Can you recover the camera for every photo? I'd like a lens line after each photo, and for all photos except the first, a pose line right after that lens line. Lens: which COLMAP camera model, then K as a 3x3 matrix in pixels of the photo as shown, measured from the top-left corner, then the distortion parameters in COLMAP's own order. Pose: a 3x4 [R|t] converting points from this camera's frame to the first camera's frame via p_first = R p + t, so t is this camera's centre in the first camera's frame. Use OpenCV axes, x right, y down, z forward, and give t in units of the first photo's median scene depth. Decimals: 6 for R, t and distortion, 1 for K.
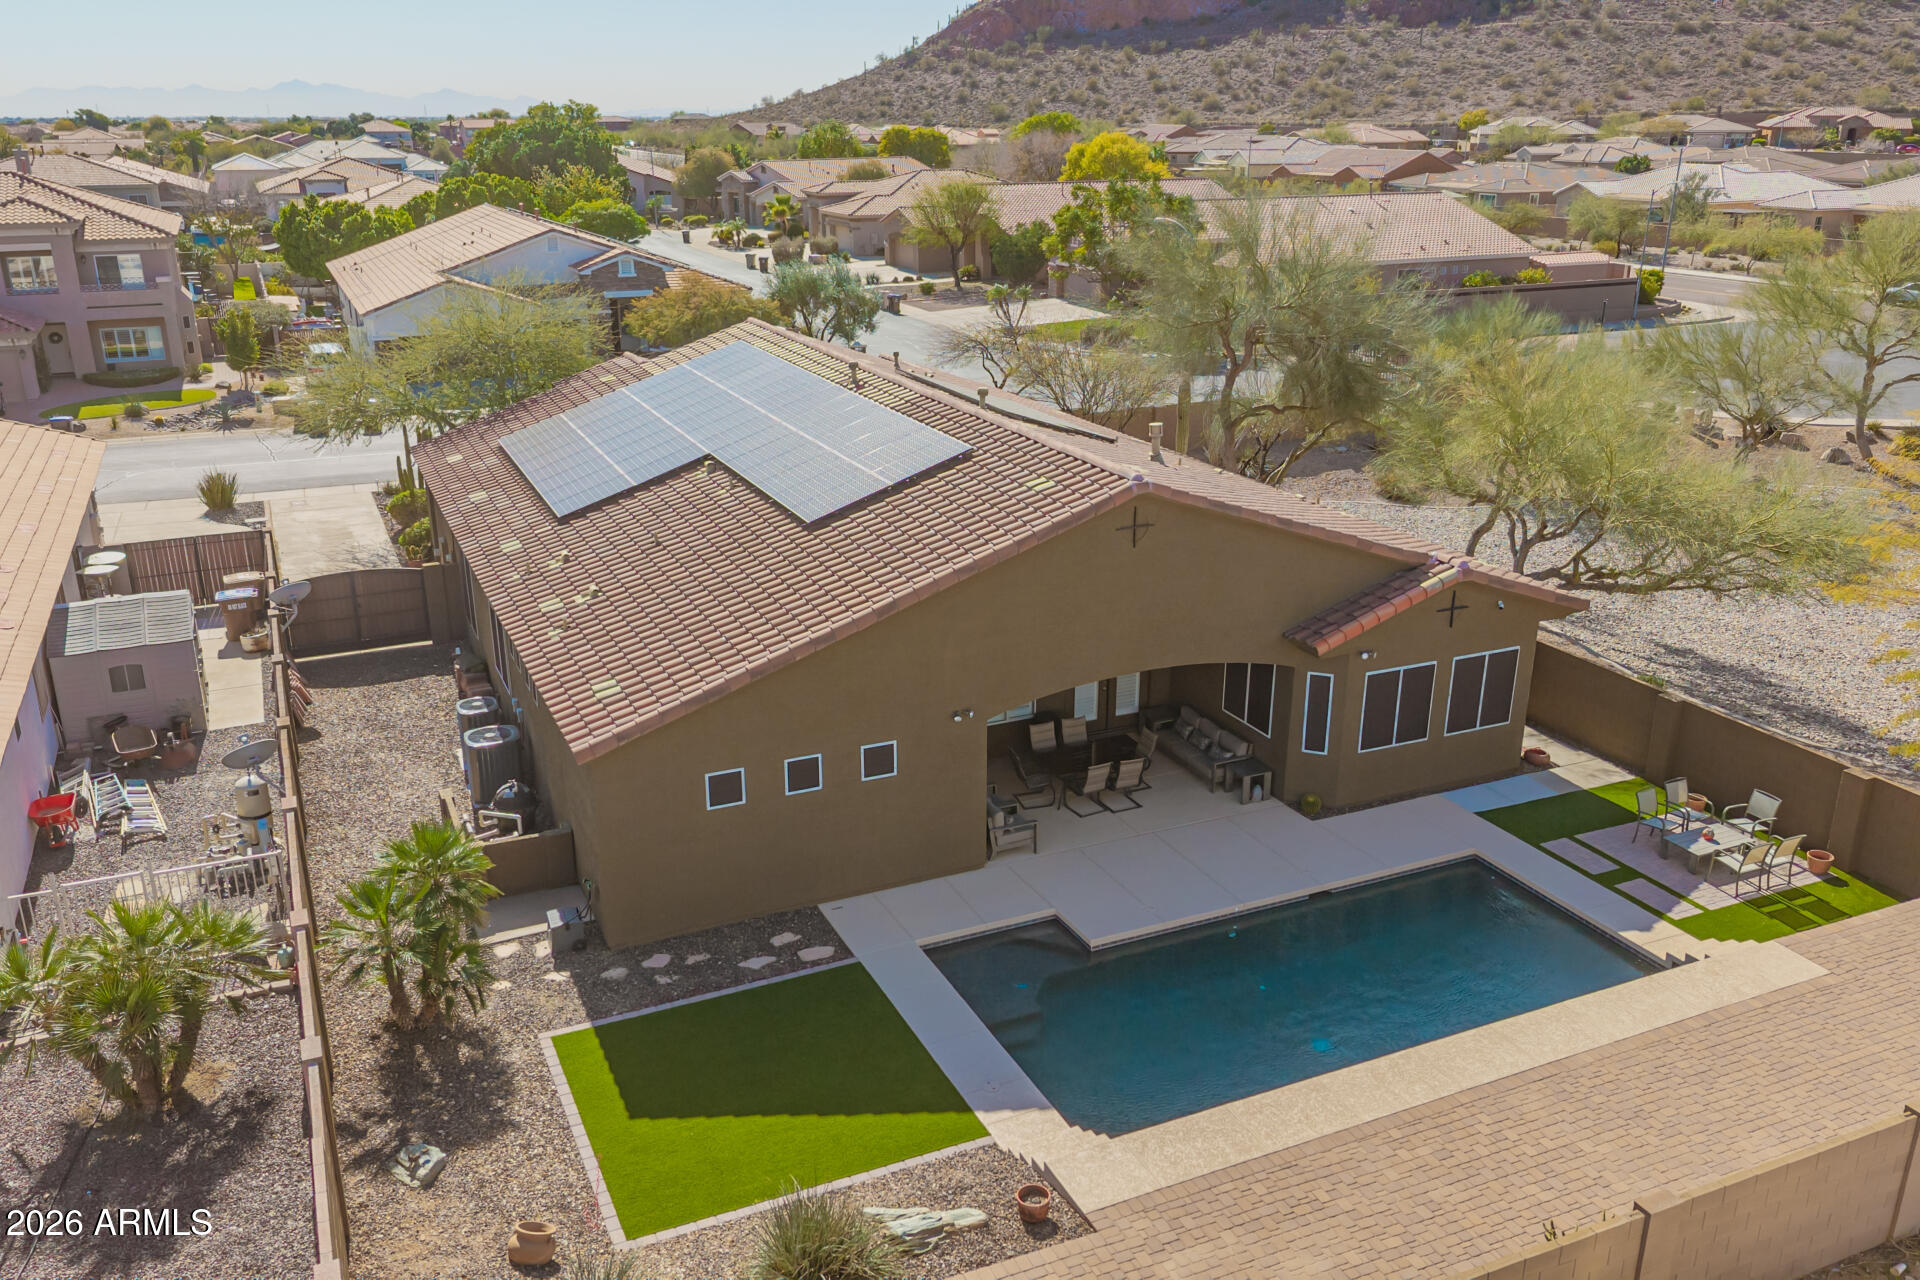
lens RADIAL K [[1515.8, 0, 951.2], [0, 1515.8, 648.2], [0, 0, 1]] dist [0.076849, -0.139433]
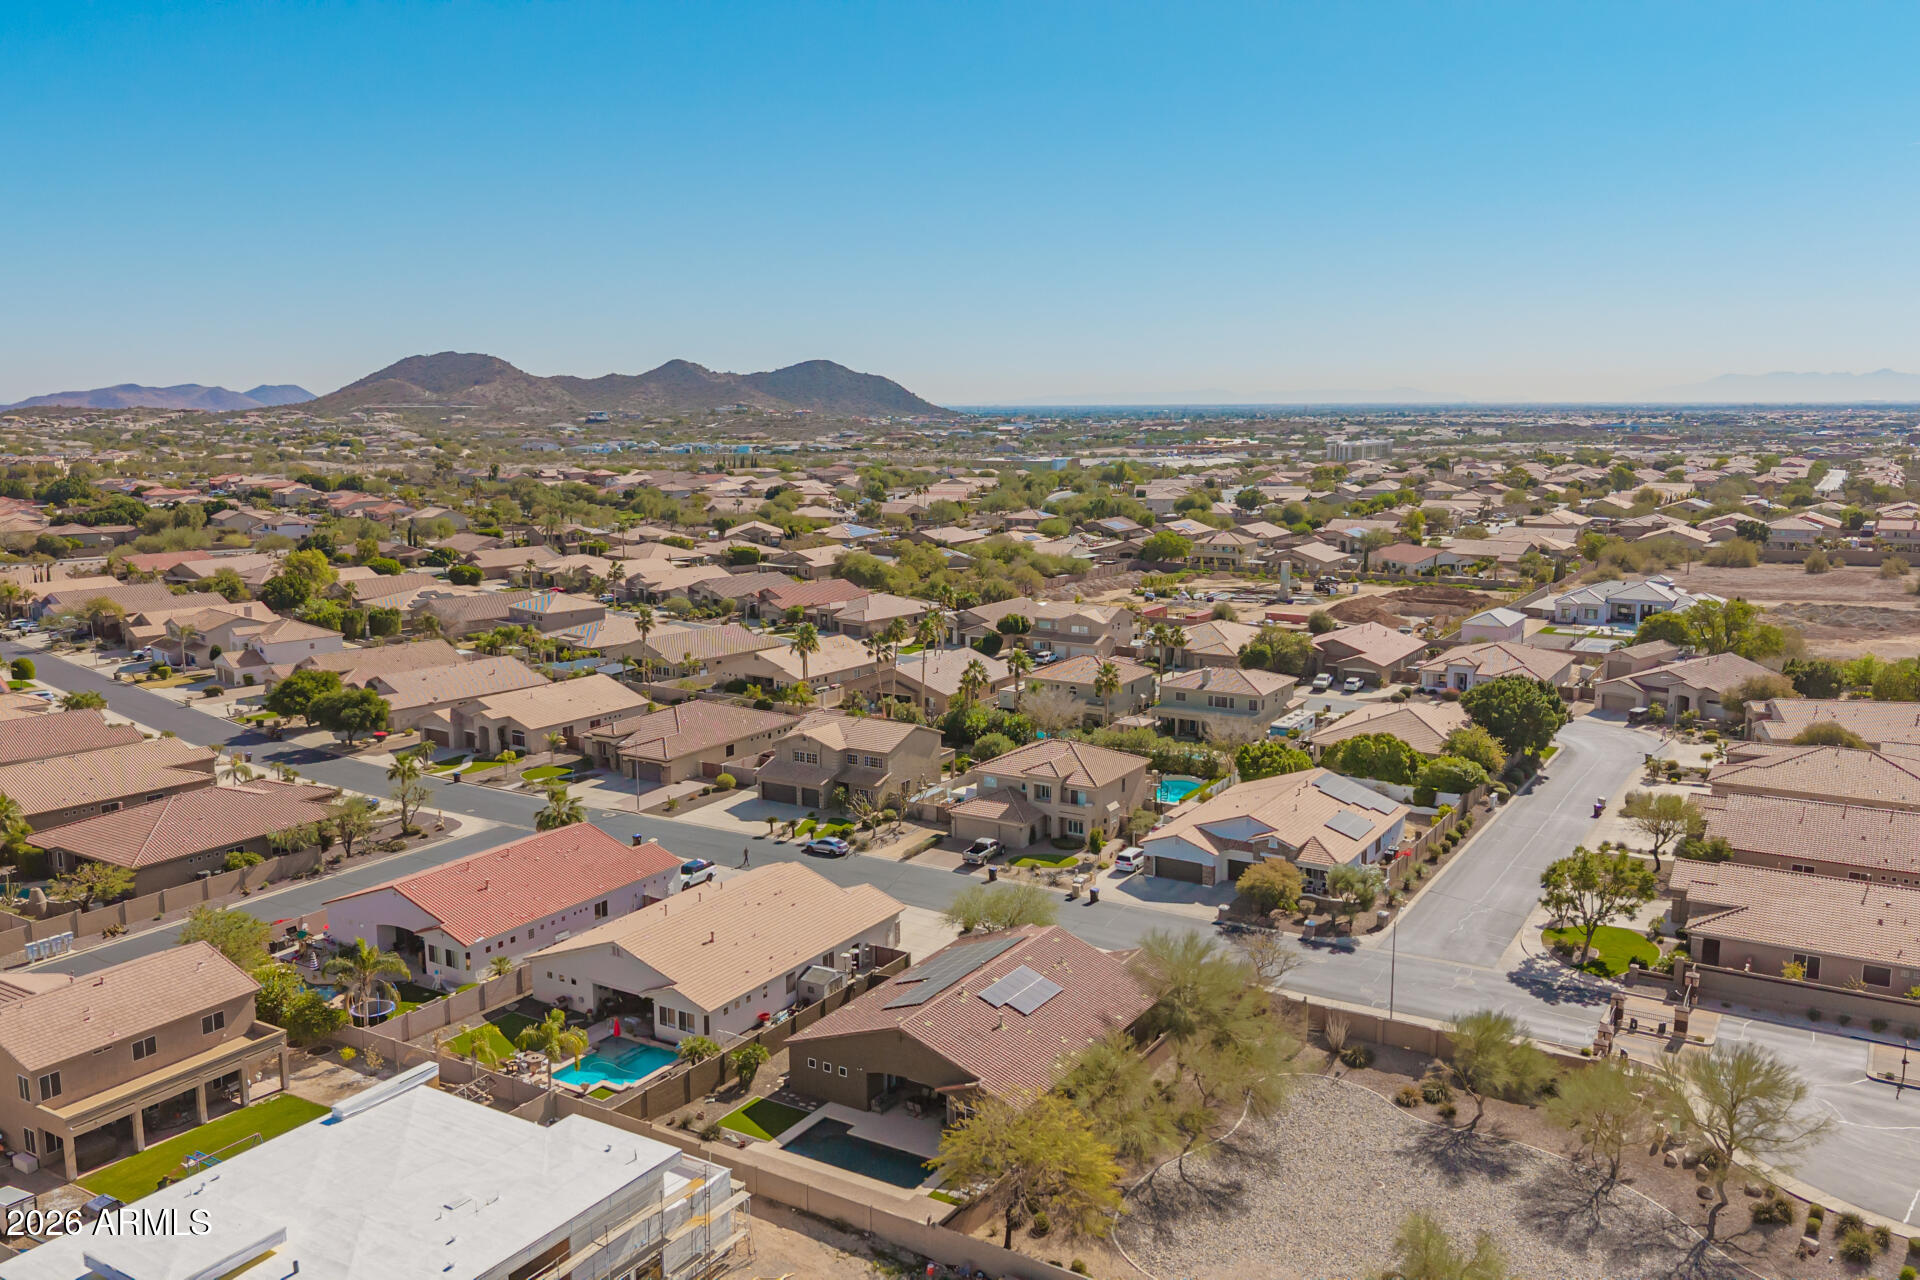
lens RADIAL K [[1515.8, 0, 951.2], [0, 1515.8, 648.2], [0, 0, 1]] dist [0.076849, -0.139433]
pose [[0.558619, 0.134971, -0.818369, 2.550513], [-0.271124, 0.962183, -0.026380, -0.764138], [0.783860, 0.236616, 0.574088, -1.083085]]
